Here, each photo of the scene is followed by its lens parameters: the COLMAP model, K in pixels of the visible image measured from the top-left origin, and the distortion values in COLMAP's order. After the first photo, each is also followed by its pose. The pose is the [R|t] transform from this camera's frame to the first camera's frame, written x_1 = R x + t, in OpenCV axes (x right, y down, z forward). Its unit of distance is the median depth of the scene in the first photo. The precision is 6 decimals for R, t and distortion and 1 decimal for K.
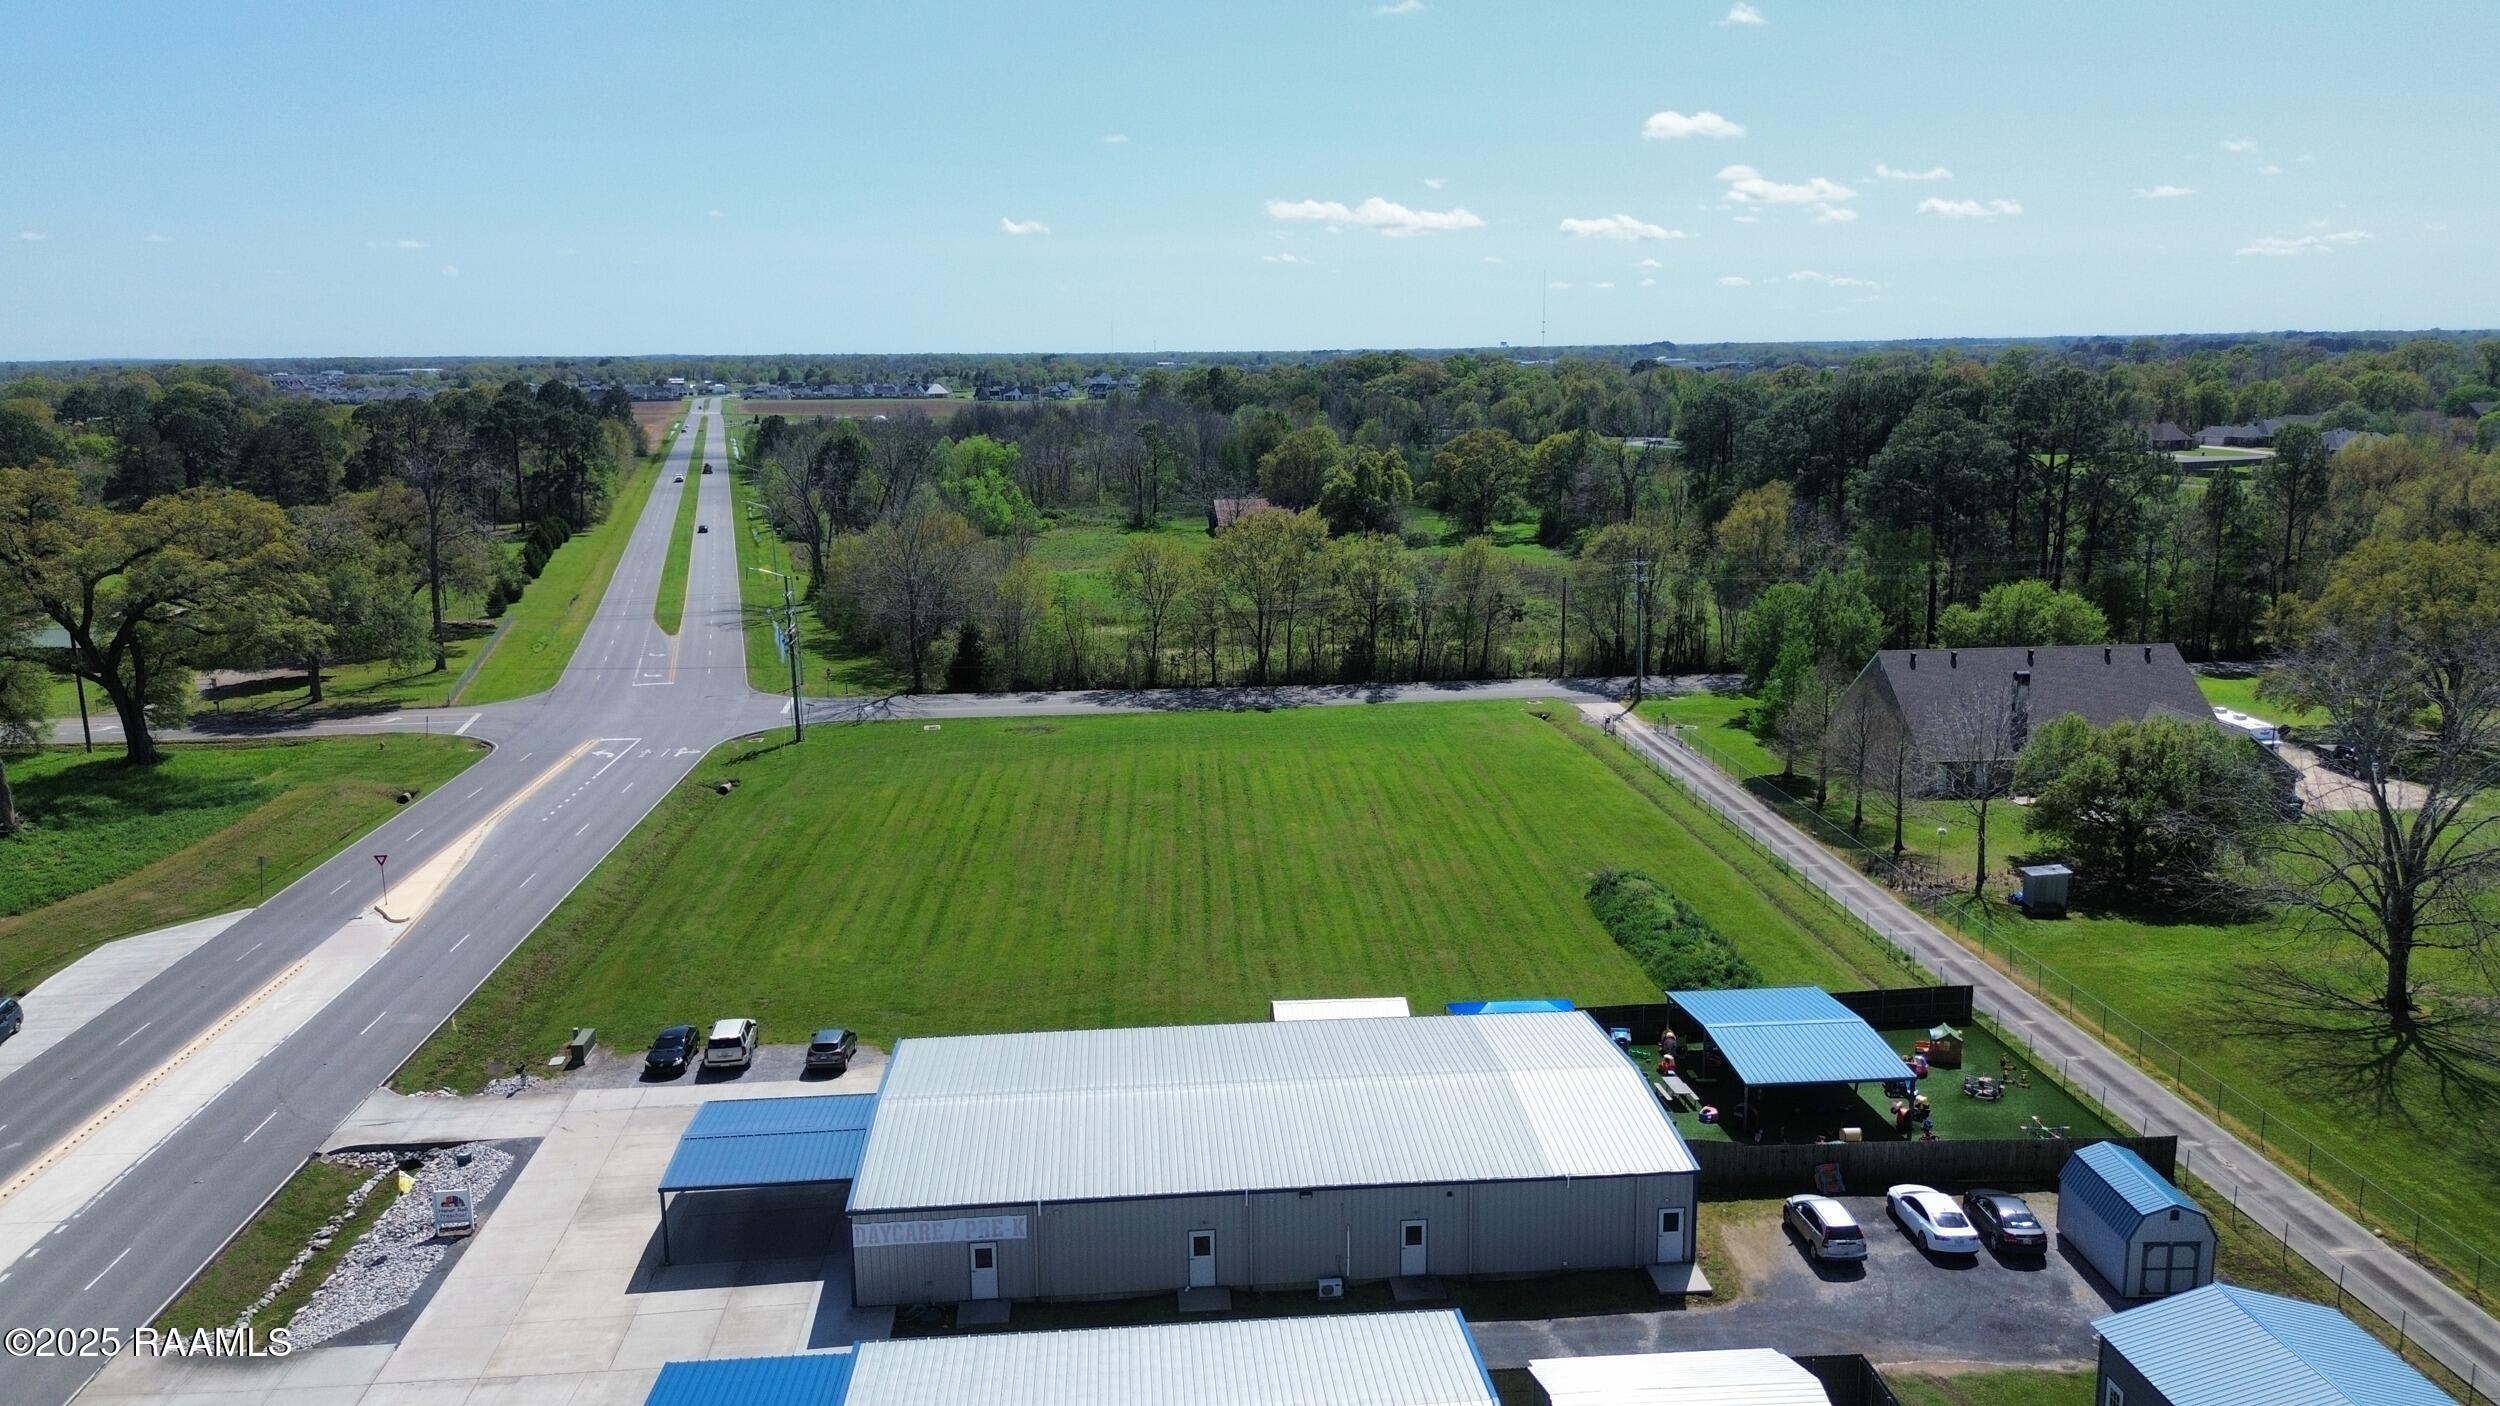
lens RADIAL K [[1779.2, 0, 1256.2], [0, 1779.2, 703.1], [0, 0, 1]] dist [0.050597, -0.041646]
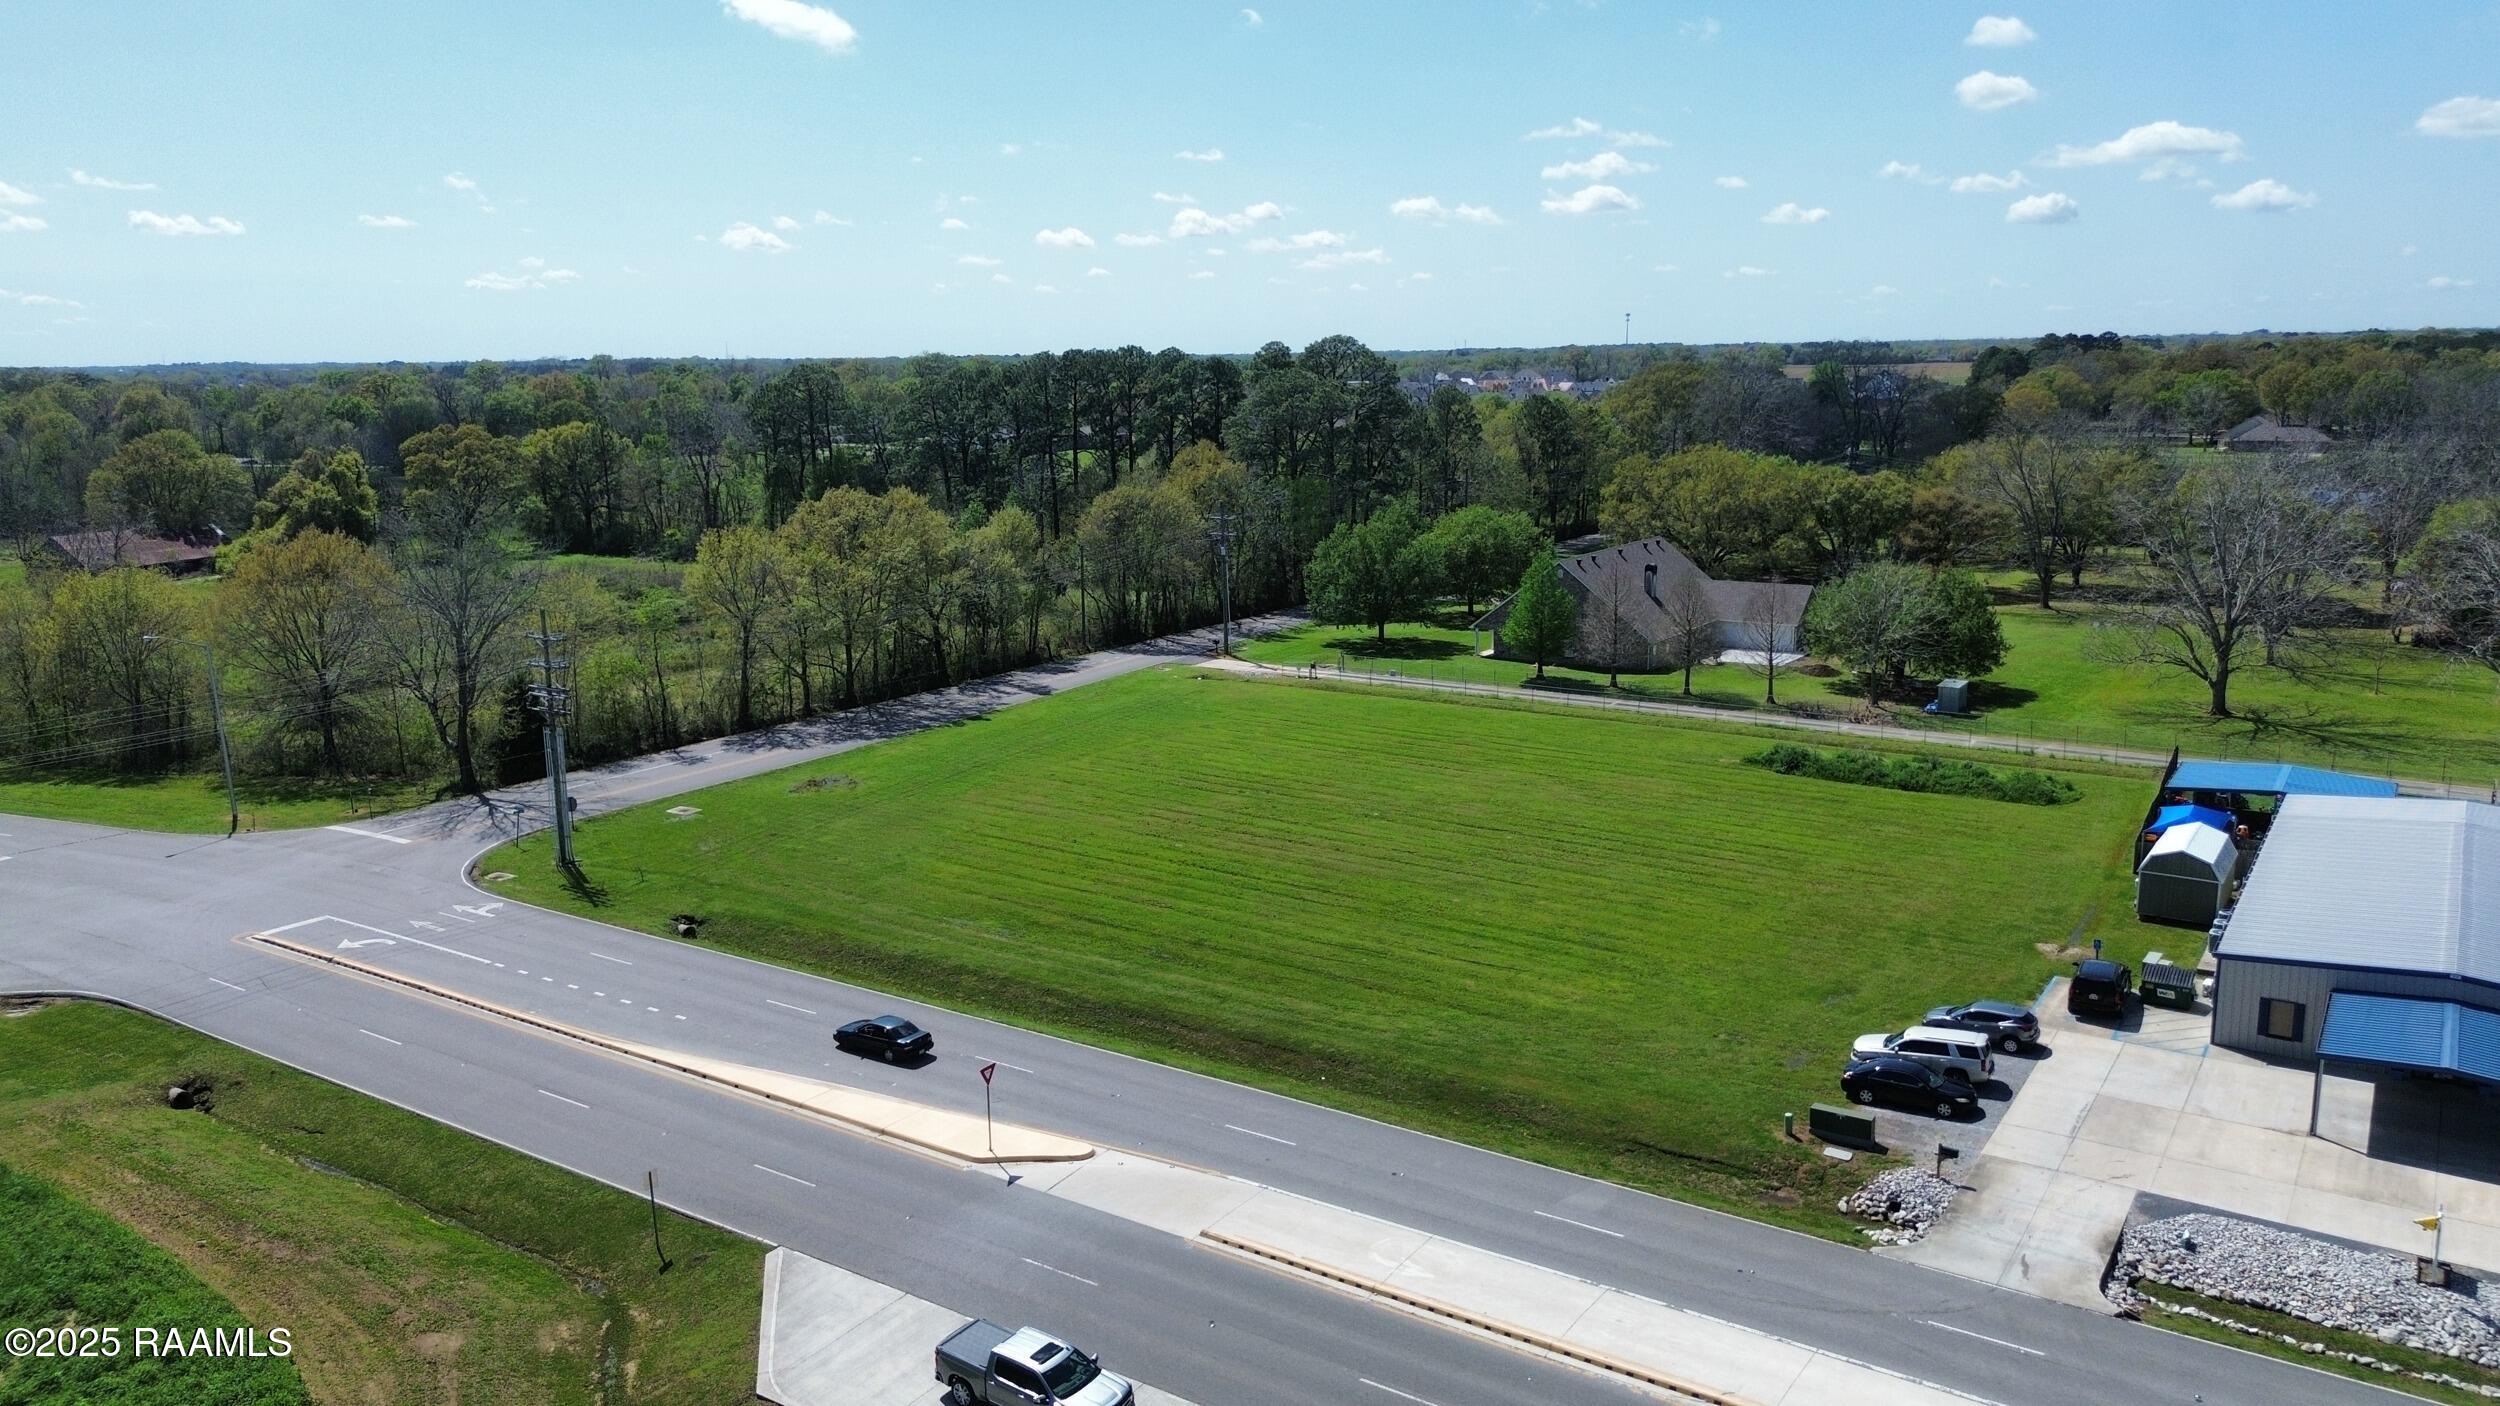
lens RADIAL K [[1779.2, 0, 1249.5], [0, 1779.2, 695.2], [0, 0, 1]] dist [0.050597, -0.041646]
pose [[0.624246, -0.144693, 0.767712, -0.684761], [0.159660, 0.985586, 0.055933, -0.041162], [-0.764739, 0.087657, 0.638350, 0.445606]]
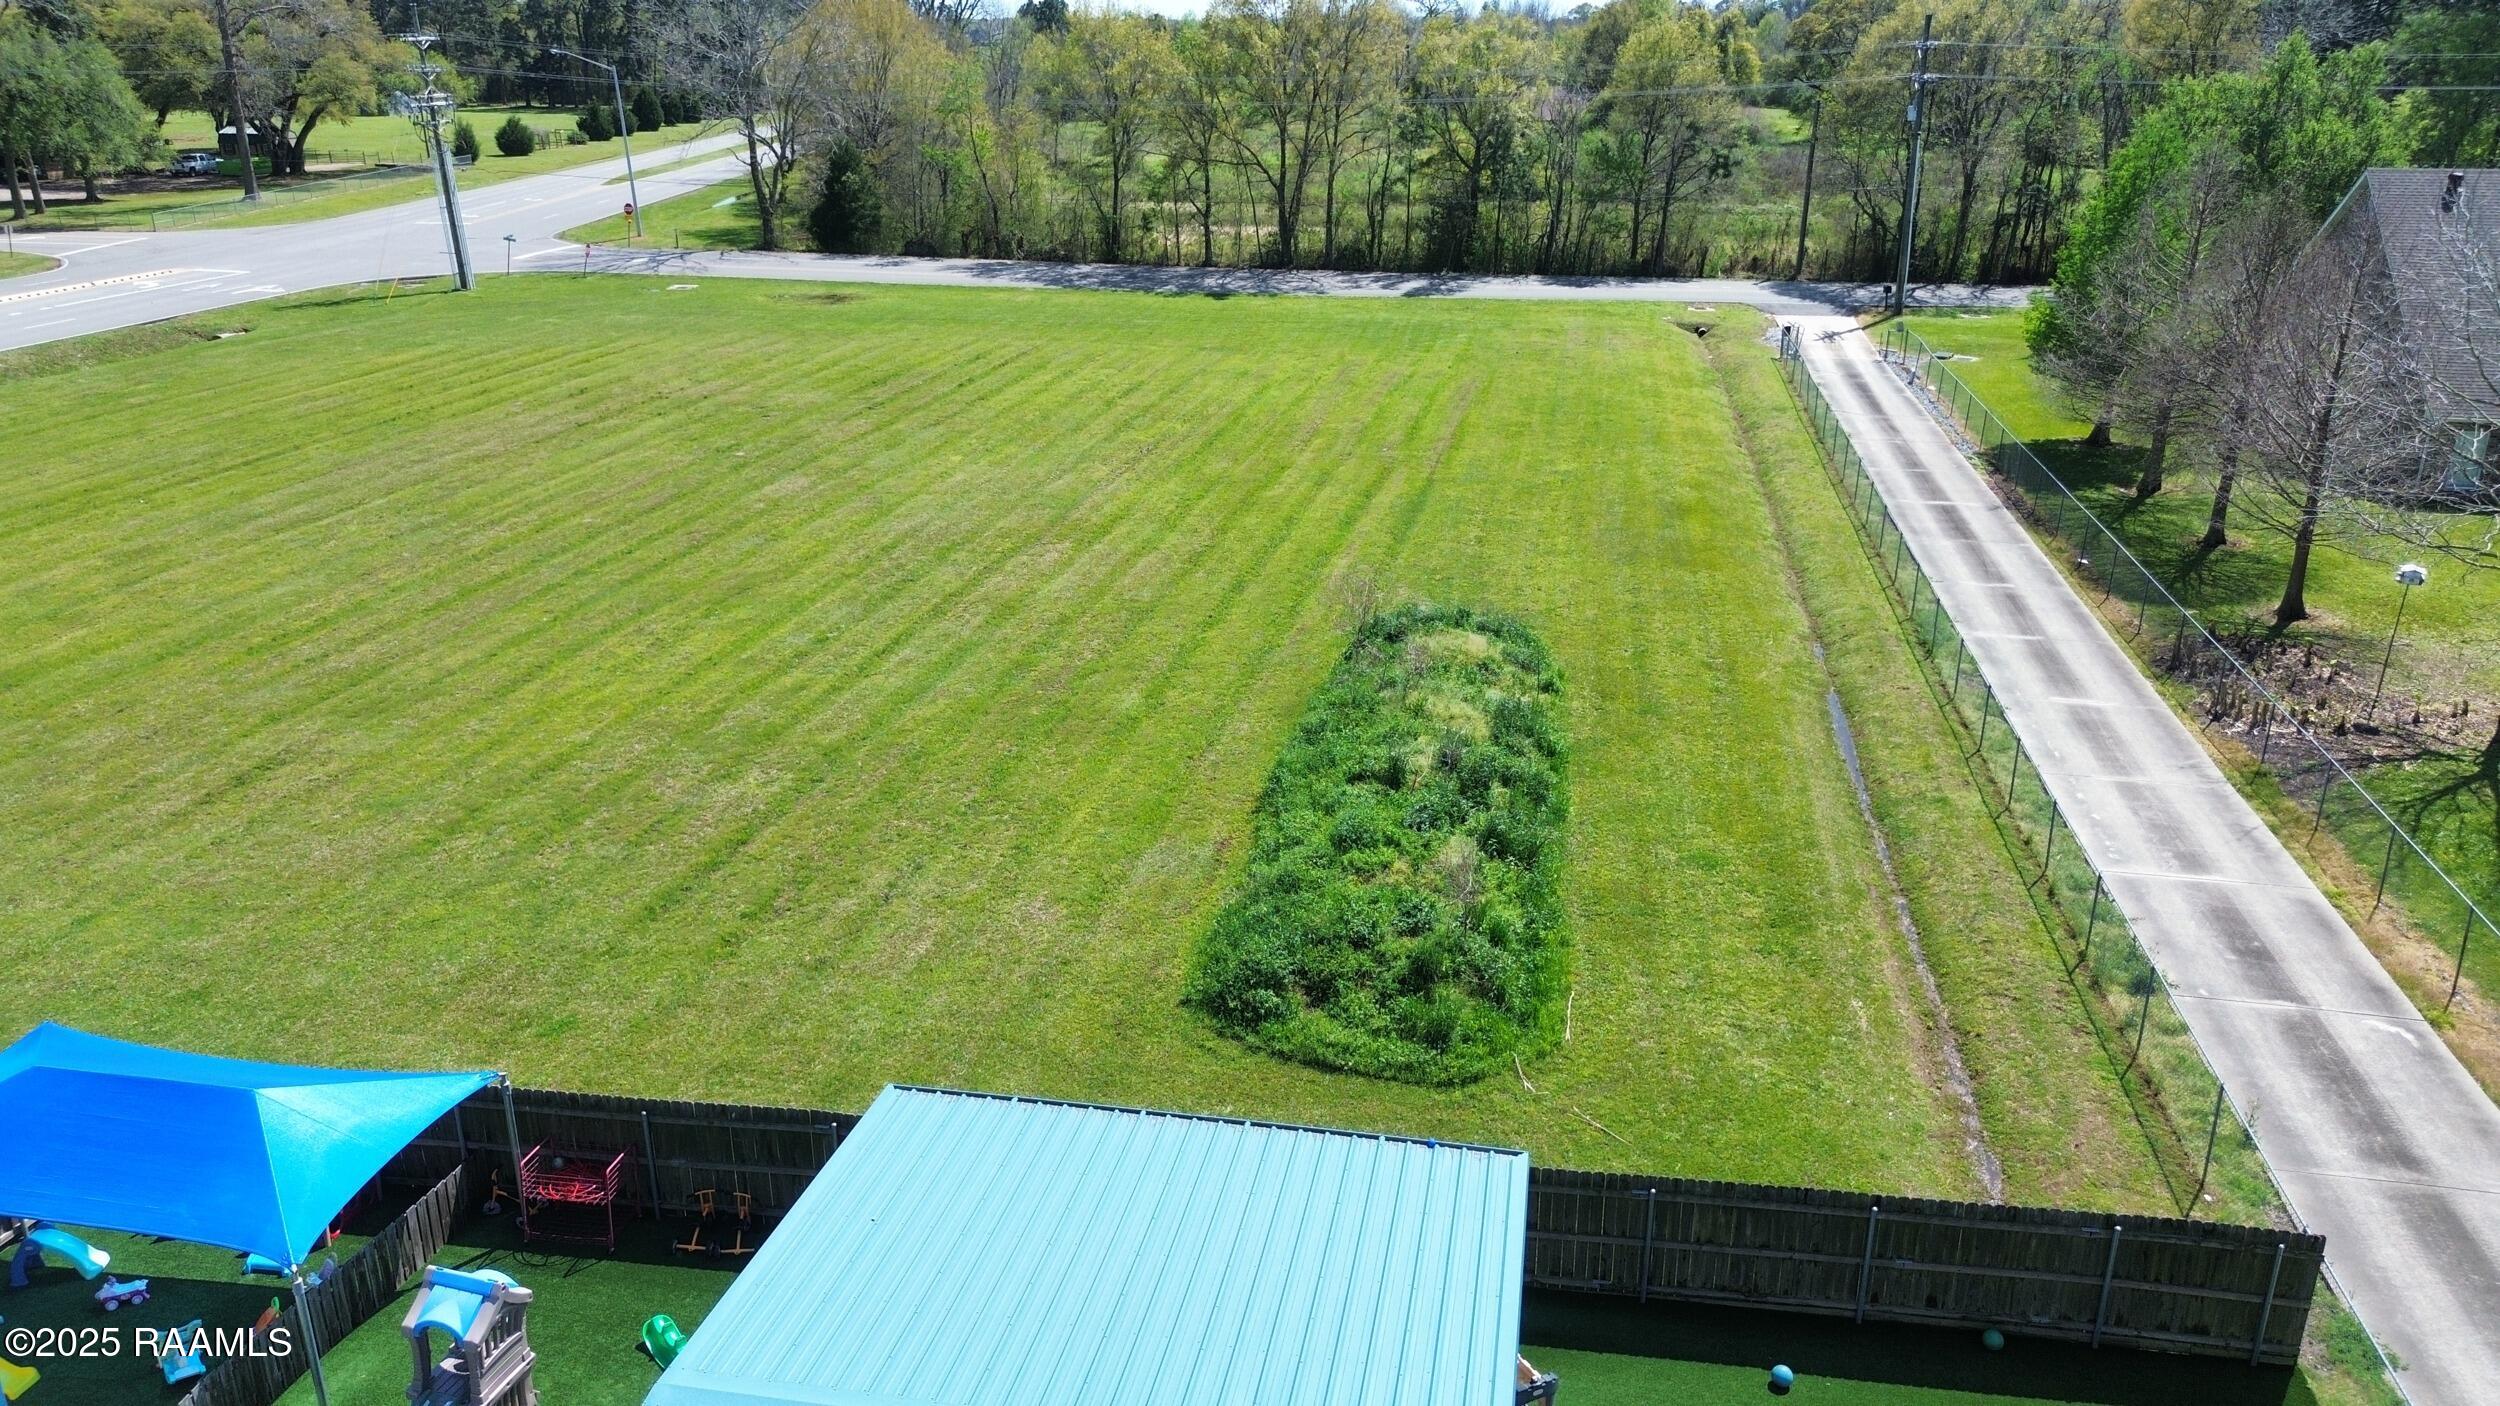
lens RADIAL K [[1779.2, 0, 1256.3], [0, 1779.2, 722.0], [0, 0, 1]] dist [0.050597, -0.041646]
pose [[0.966338, 0.107911, -0.233552, 0.210019], [-0.065296, 0.980930, 0.183064, 0.041831], [0.248852, -0.161652, 0.954956, 0.506056]]
